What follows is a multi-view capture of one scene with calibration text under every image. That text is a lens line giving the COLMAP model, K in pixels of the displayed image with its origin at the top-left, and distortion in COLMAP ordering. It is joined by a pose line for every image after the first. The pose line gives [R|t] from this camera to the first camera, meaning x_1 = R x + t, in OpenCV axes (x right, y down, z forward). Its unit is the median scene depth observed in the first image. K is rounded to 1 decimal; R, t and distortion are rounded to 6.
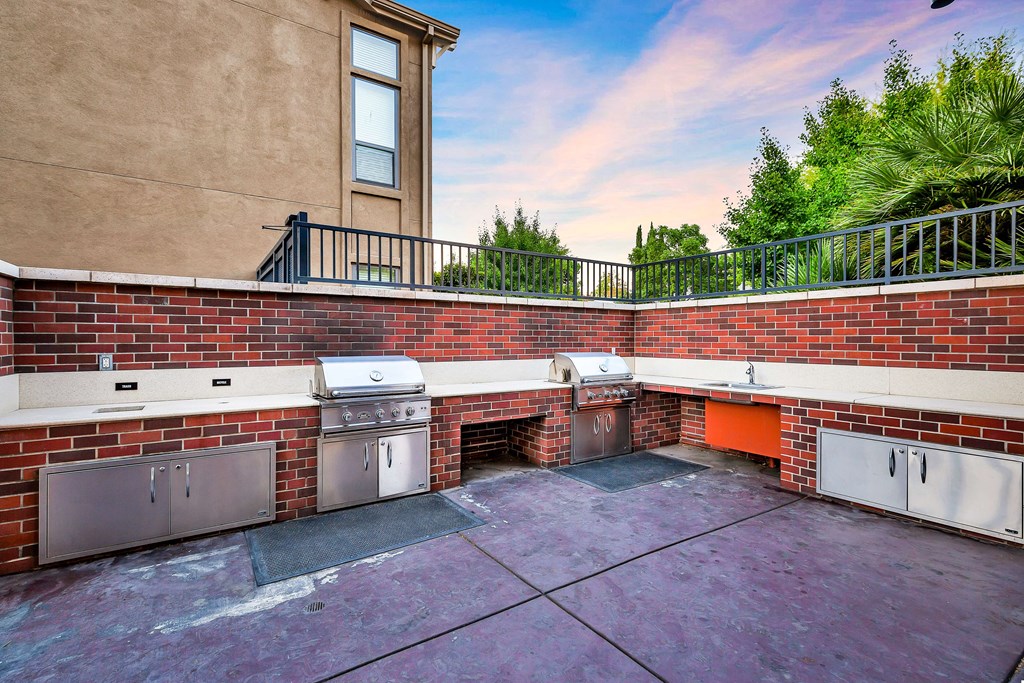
lens RADIAL K [[467.3, 0, 510.8], [0, 467.3, 340.8], [0, 0, 1]] dist [0.002915, -0.000051]
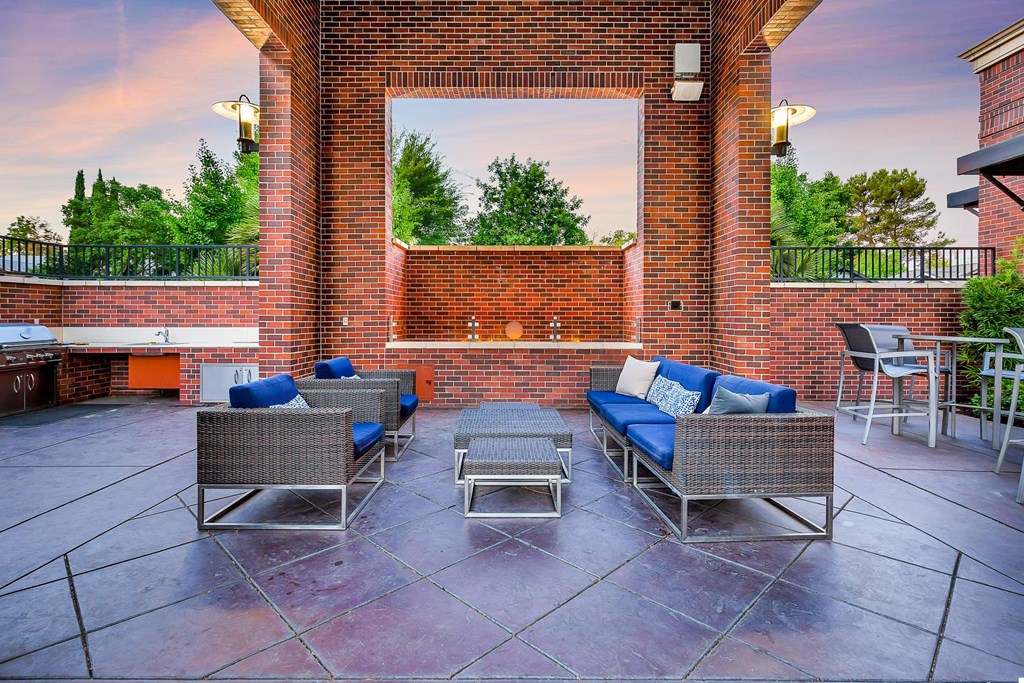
lens RADIAL K [[493.8, 0, 509.2], [0, 493.8, 313.8], [0, 0, 1]] dist [0.002908, 0.000840]
pose [[0.559741, -0.002849, 0.828663, -0.141213], [0.002177, 0.999996, 0.001968, 0.002670], [-0.828665, 0.000702, 0.559745, -0.652714]]
